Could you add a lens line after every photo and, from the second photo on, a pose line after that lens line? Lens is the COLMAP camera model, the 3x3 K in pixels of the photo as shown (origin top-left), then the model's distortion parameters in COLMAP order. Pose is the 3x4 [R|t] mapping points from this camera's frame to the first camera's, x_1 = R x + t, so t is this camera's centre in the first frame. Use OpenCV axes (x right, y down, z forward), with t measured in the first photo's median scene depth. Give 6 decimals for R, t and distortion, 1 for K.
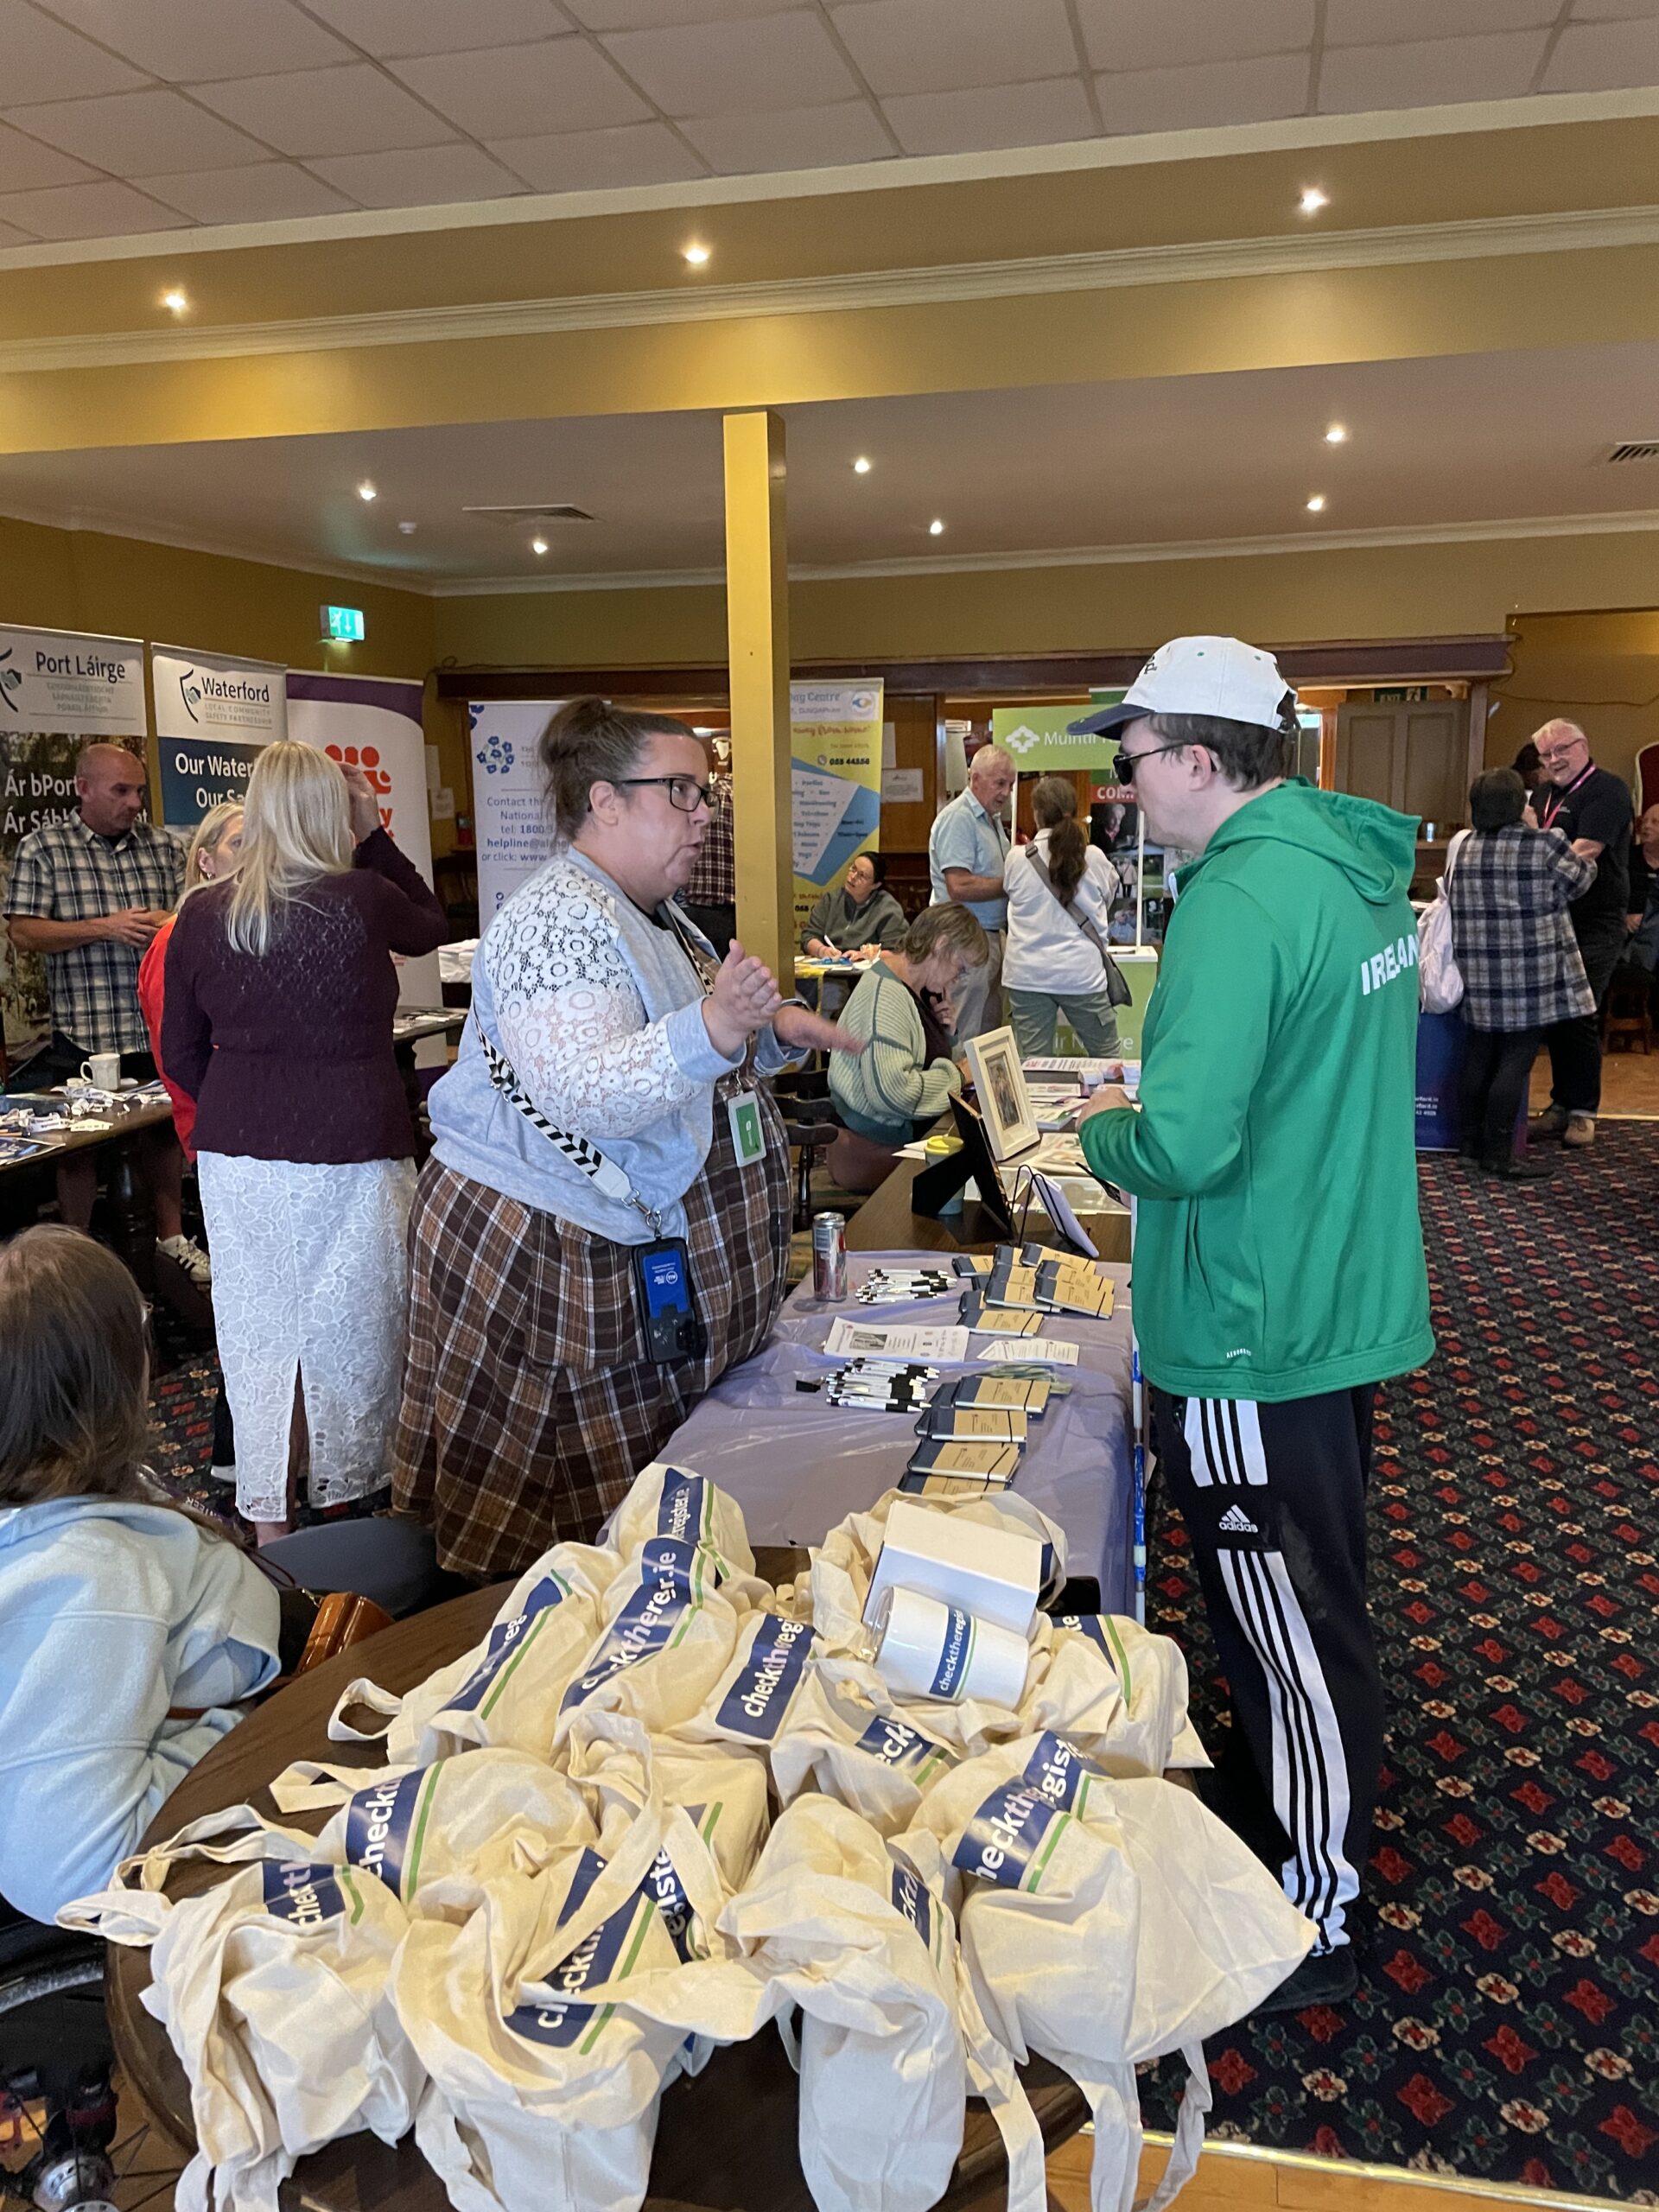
lens RADIAL K [[1671.7, 0, 830.6], [0, 1671.7, 1097.2], [0, 0, 1]] dist [0.081226, -0.090986]
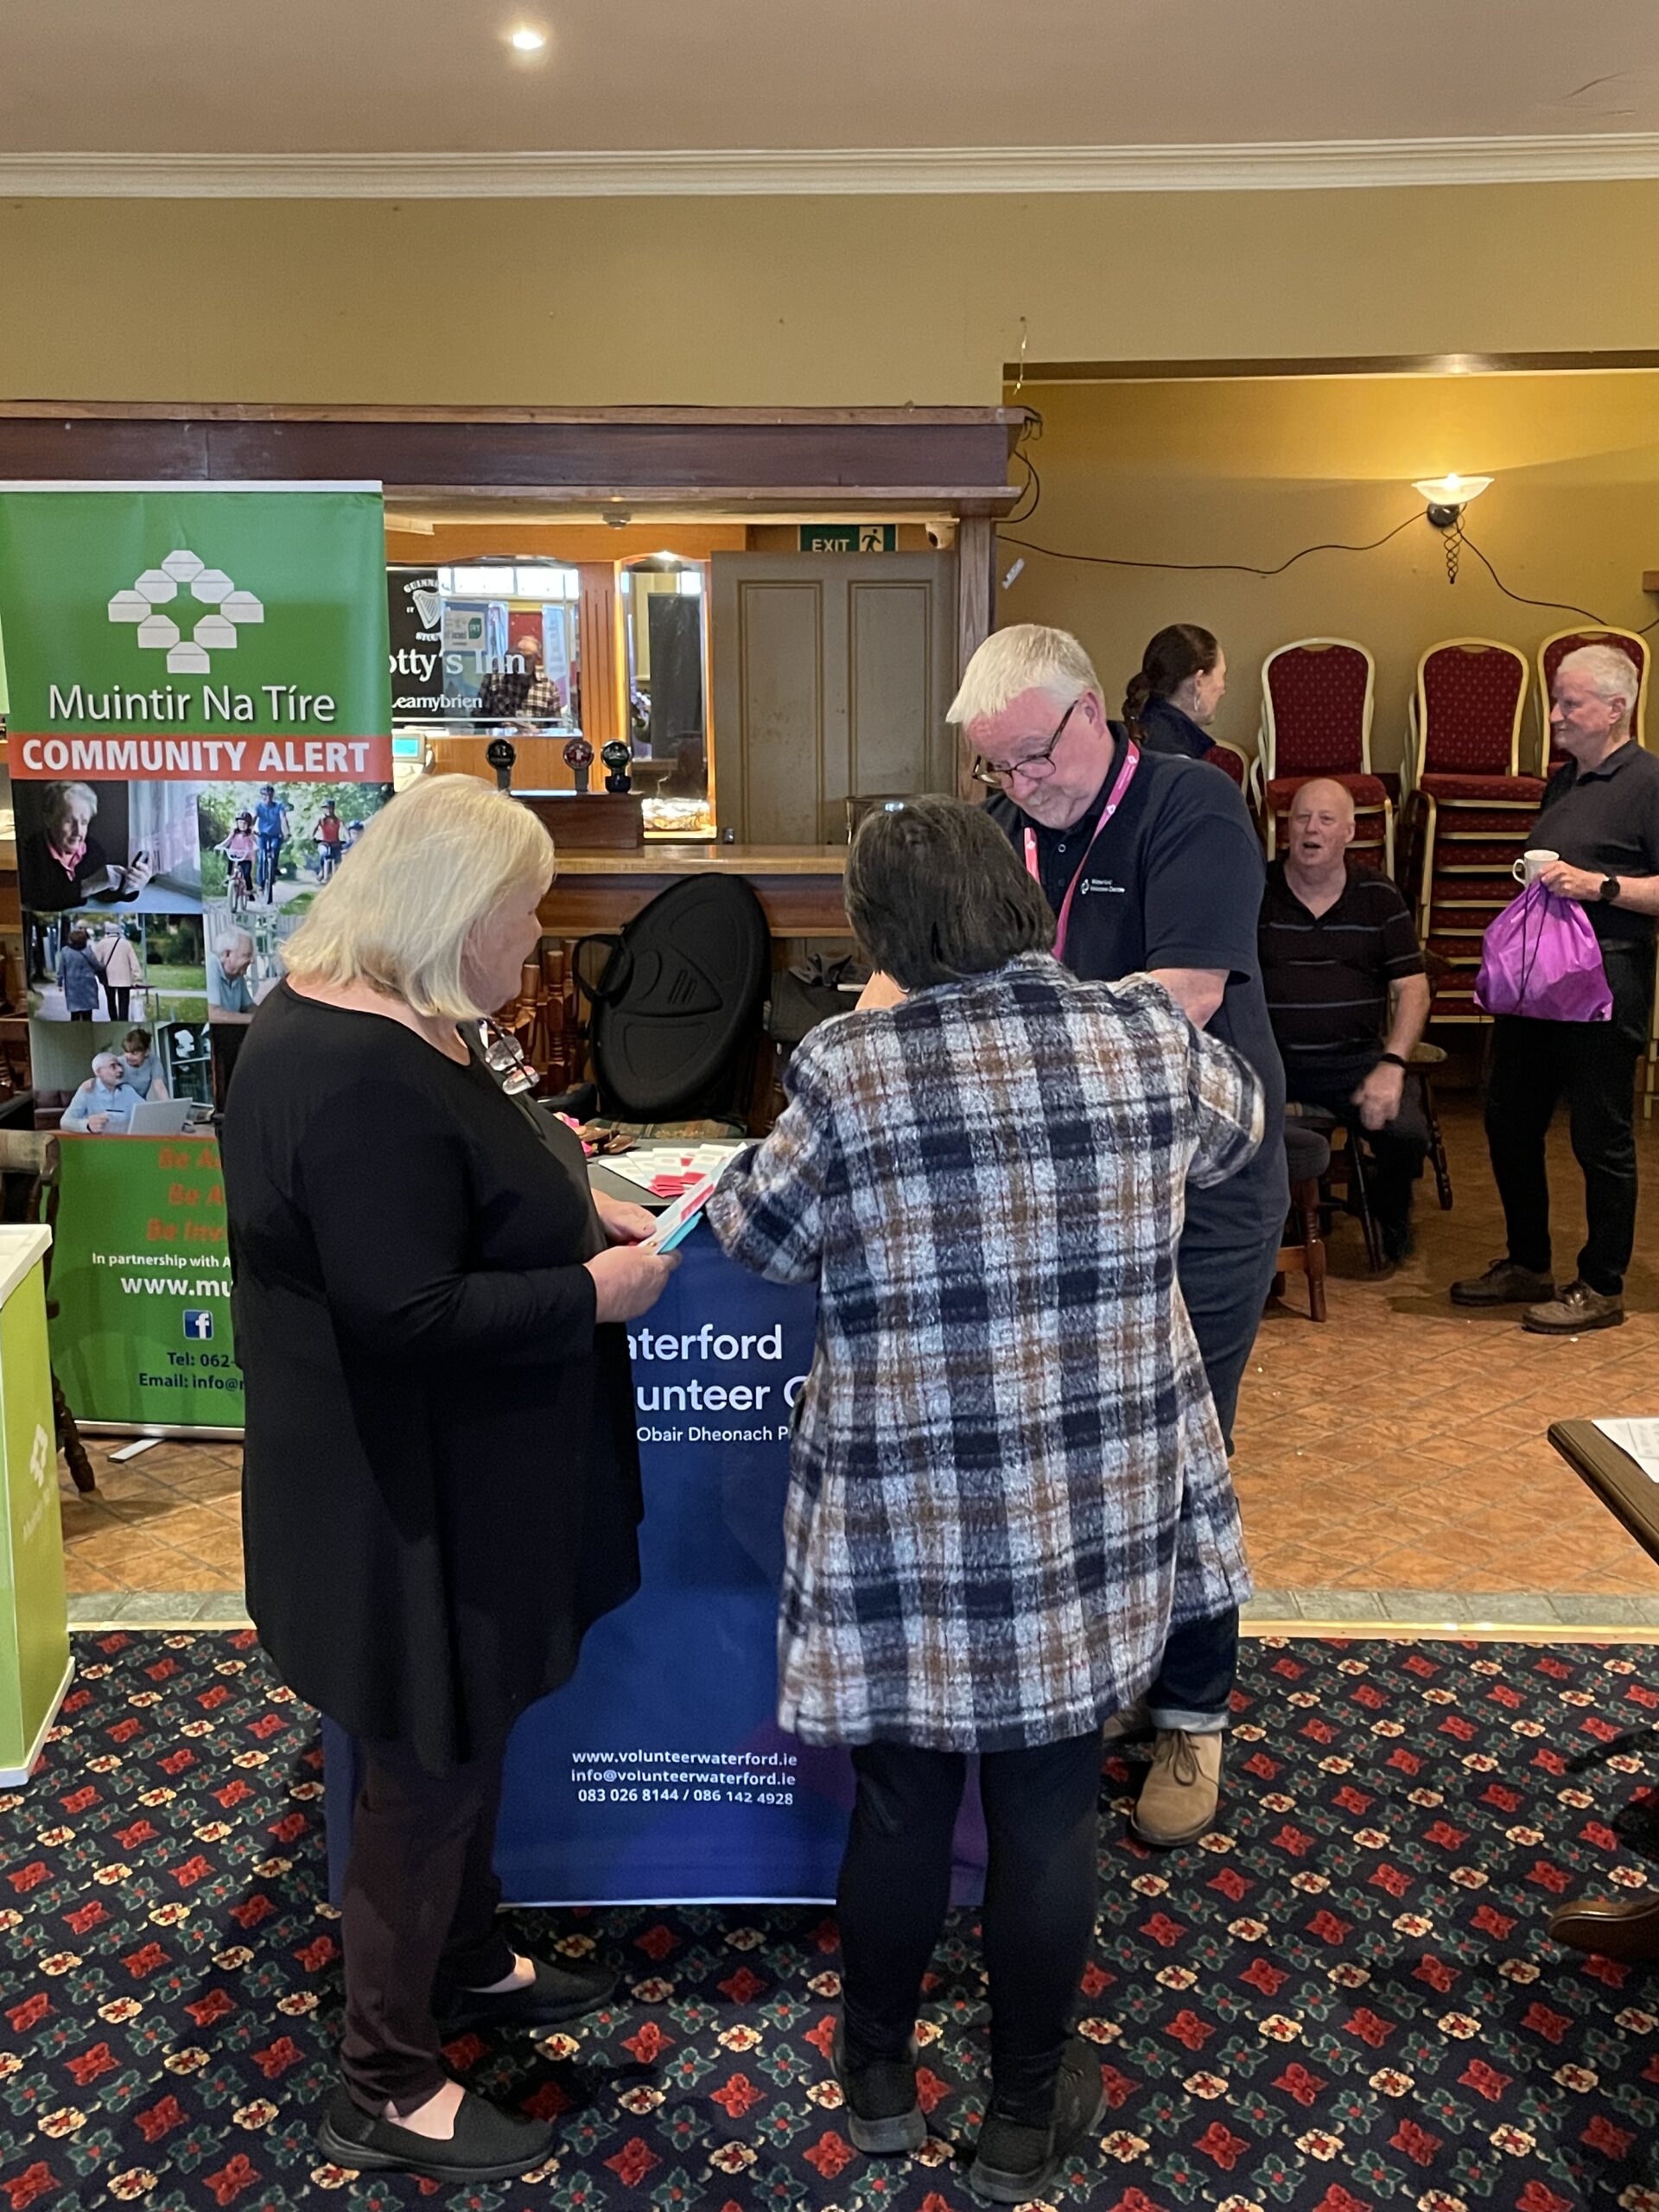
lens RADIAL K [[2267.0, 0, 830.2], [0, 2267.0, 1089.5], [0, 0, 1]] dist [0.058018, 0.000000]
pose [[0.966882, -0.035669, 0.252718, 0.186738], [0.034930, 0.999362, 0.007411, -0.093262], [-0.252822, 0.001662, 0.967512, 0.407542]]
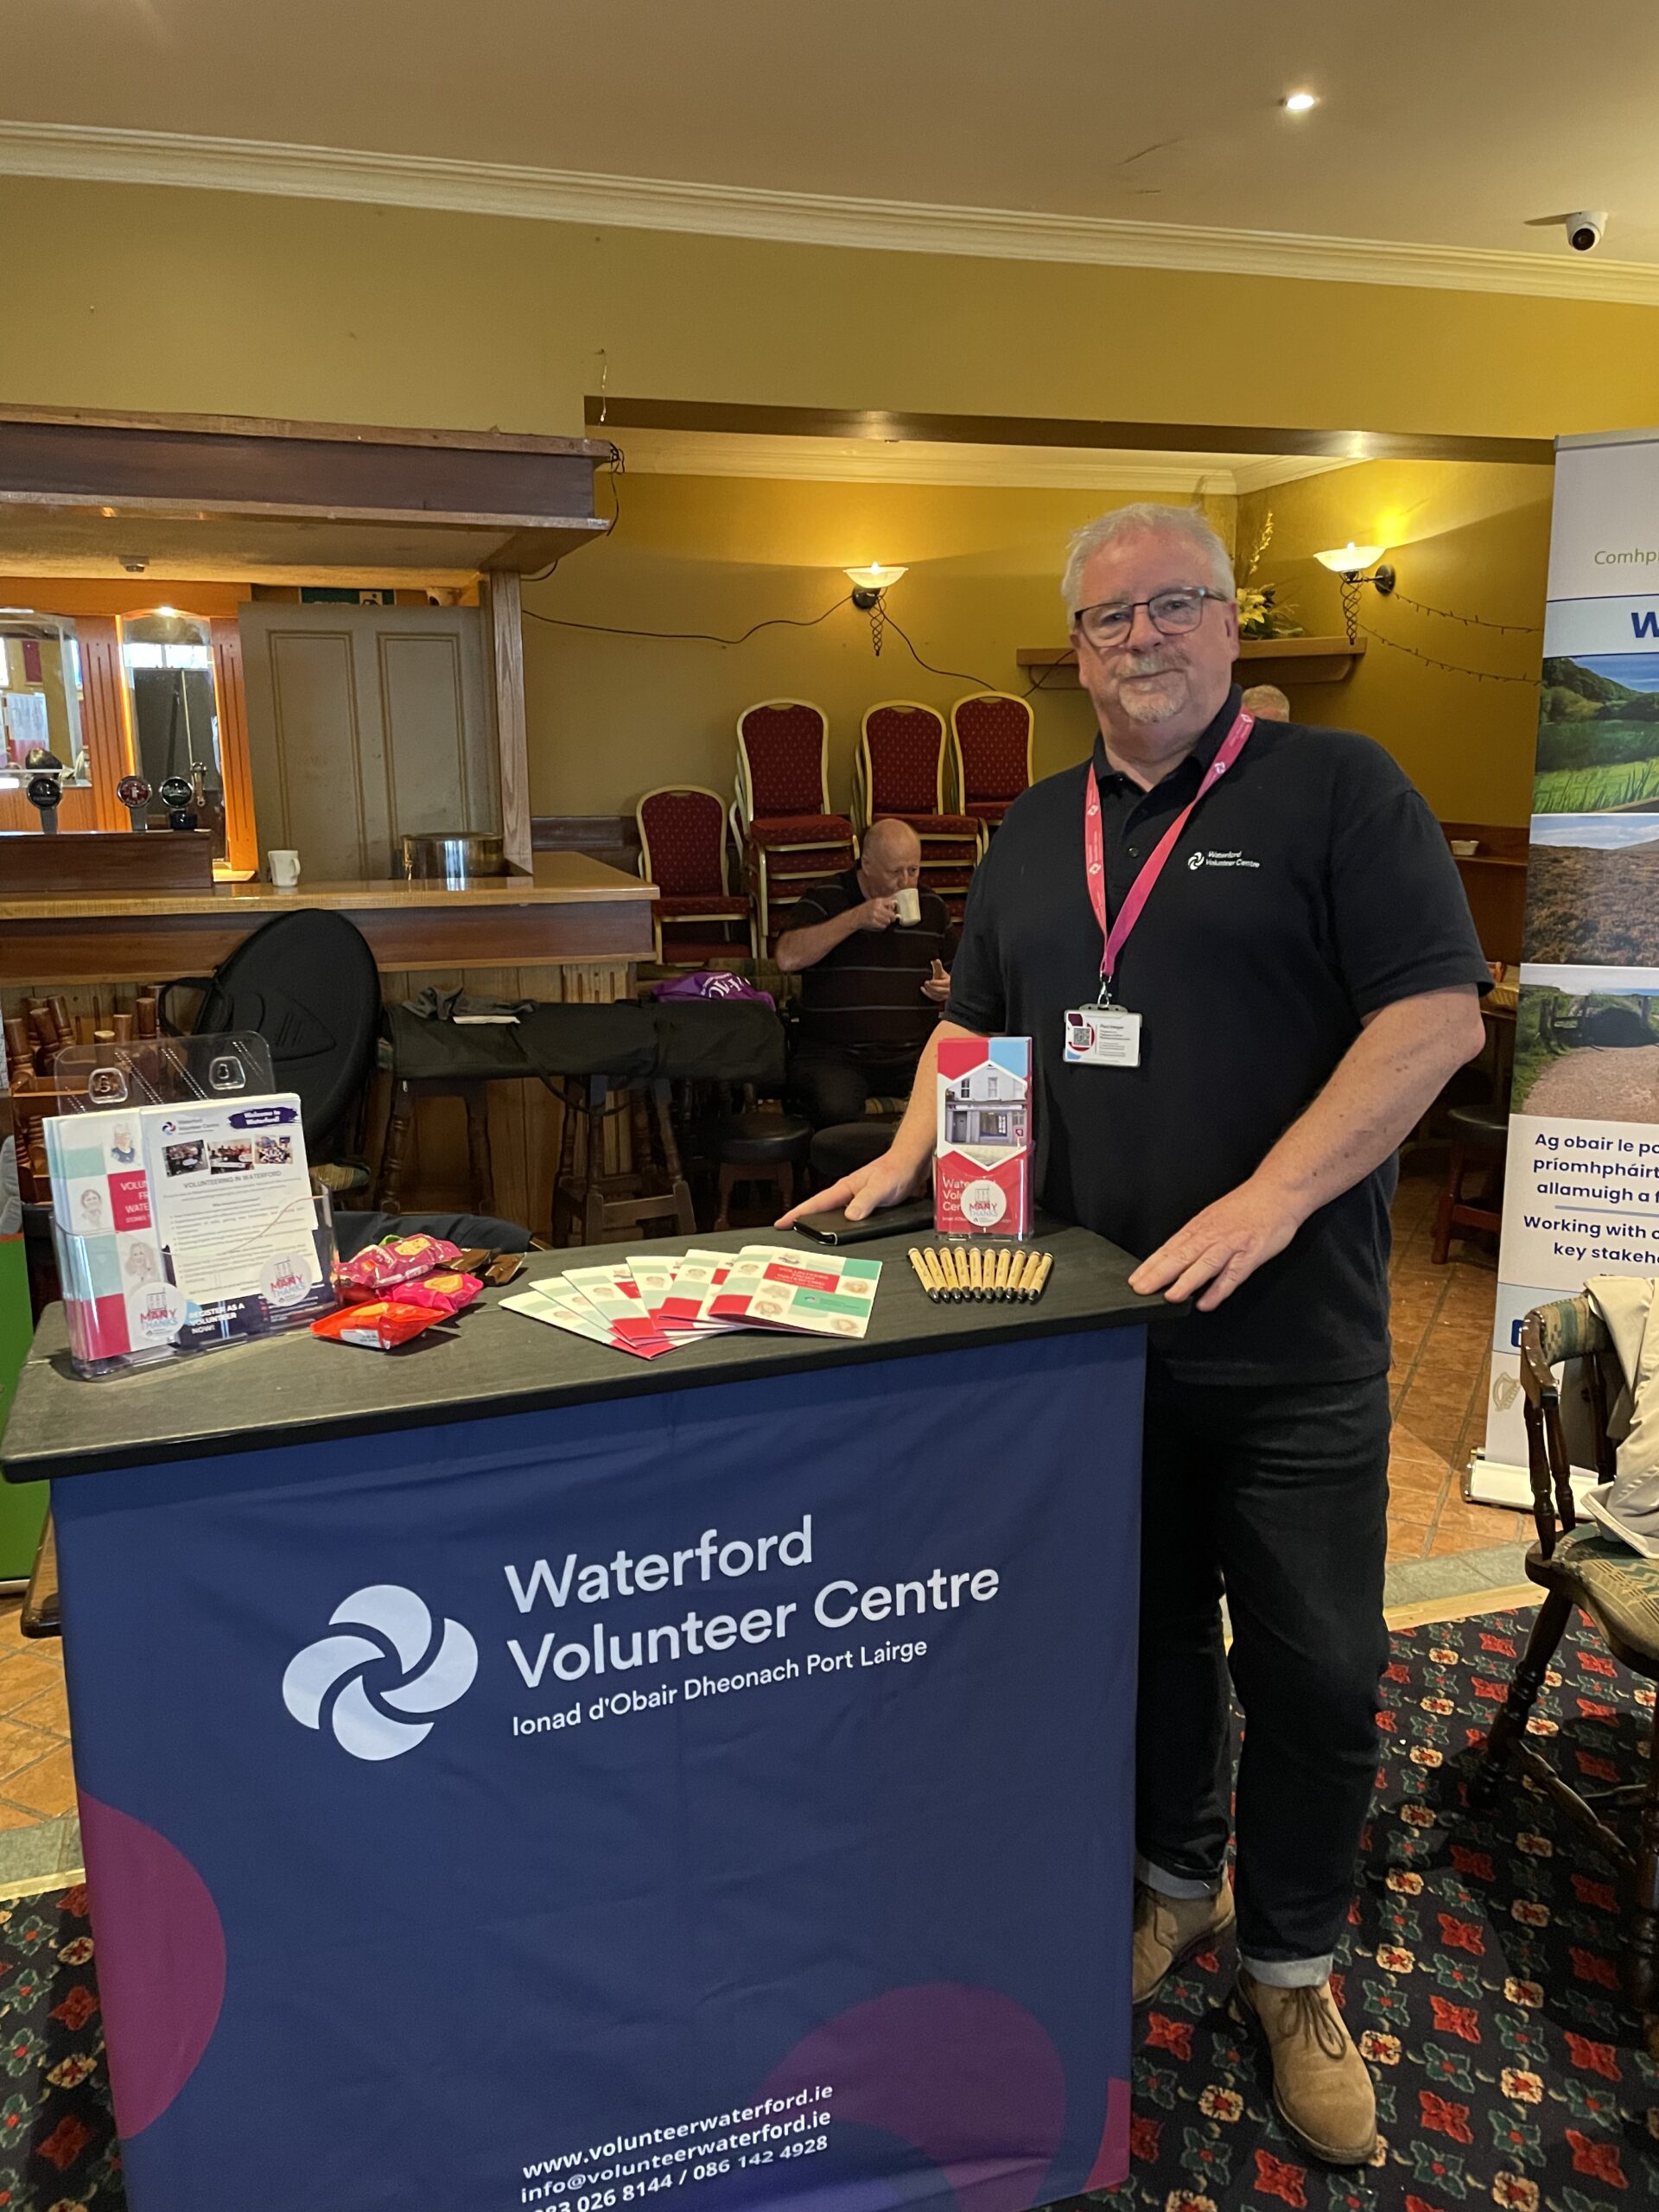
lens RADIAL K [[1671.7, 0, 839.6], [0, 1671.7, 1091.8], [0, 0, 1]] dist [0.081226, -0.090986]
pose [[0.820284, -0.103039, 0.562599, 0.175059], [0.096451, 0.994472, 0.041508, -0.104001], [-0.563765, 0.020215, 0.825687, 0.544125]]
